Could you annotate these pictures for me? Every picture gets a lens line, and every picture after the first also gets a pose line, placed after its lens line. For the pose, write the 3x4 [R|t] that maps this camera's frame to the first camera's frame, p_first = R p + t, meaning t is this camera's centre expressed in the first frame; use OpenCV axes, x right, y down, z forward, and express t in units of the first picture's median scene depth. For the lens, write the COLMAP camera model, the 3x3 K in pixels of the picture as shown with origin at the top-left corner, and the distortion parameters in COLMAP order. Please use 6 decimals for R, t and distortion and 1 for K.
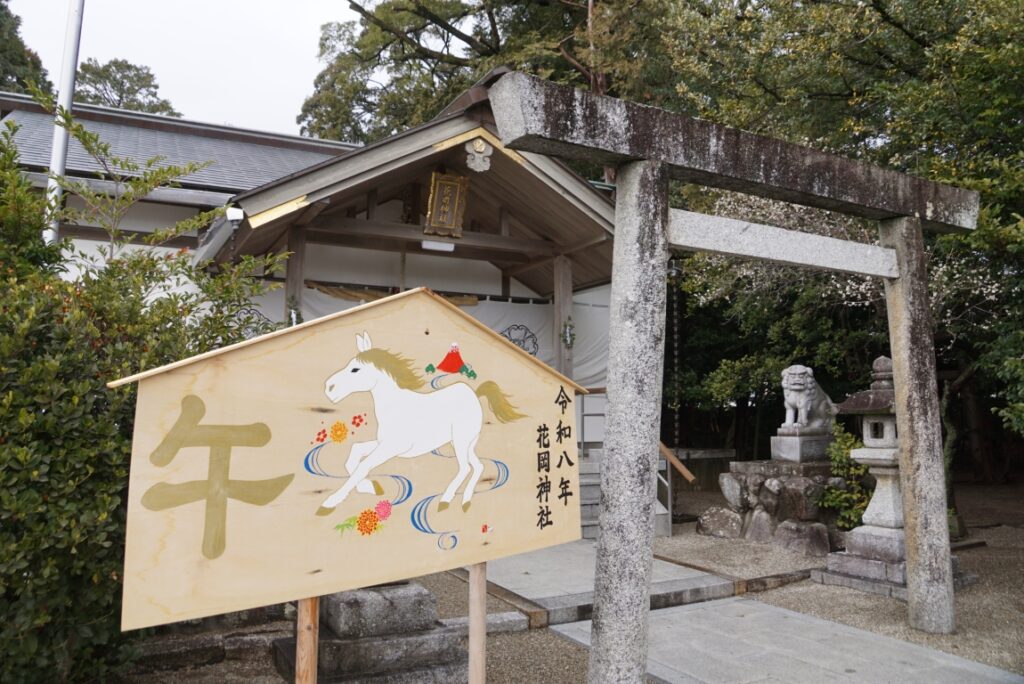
lens RADIAL K [[801.6, 0, 511.3], [0, 801.6, 302.3], [0, 0, 1]] dist [-0.184370, 0.129424]
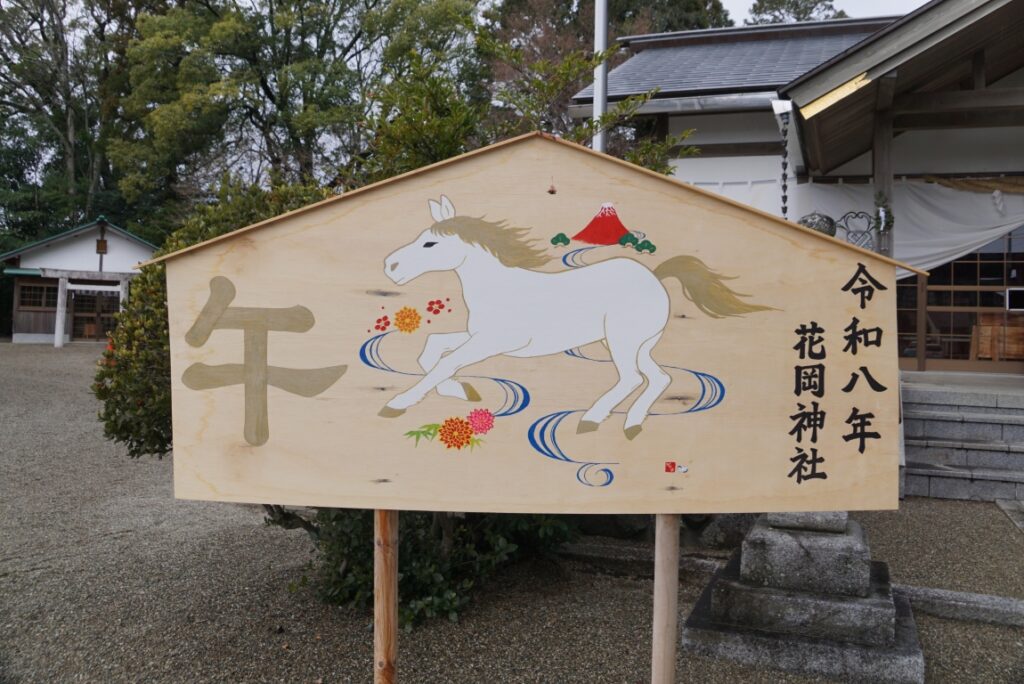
lens RADIAL K [[801.6, 0, 511.3], [0, 801.6, 302.3], [0, 0, 1]] dist [-0.184370, 0.129424]
pose [[0.637991, -0.002596, -0.770039, 0.380660], [0.083147, 0.994380, 0.065537, 0.076507], [0.765541, -0.105839, 0.634622, 0.423520]]
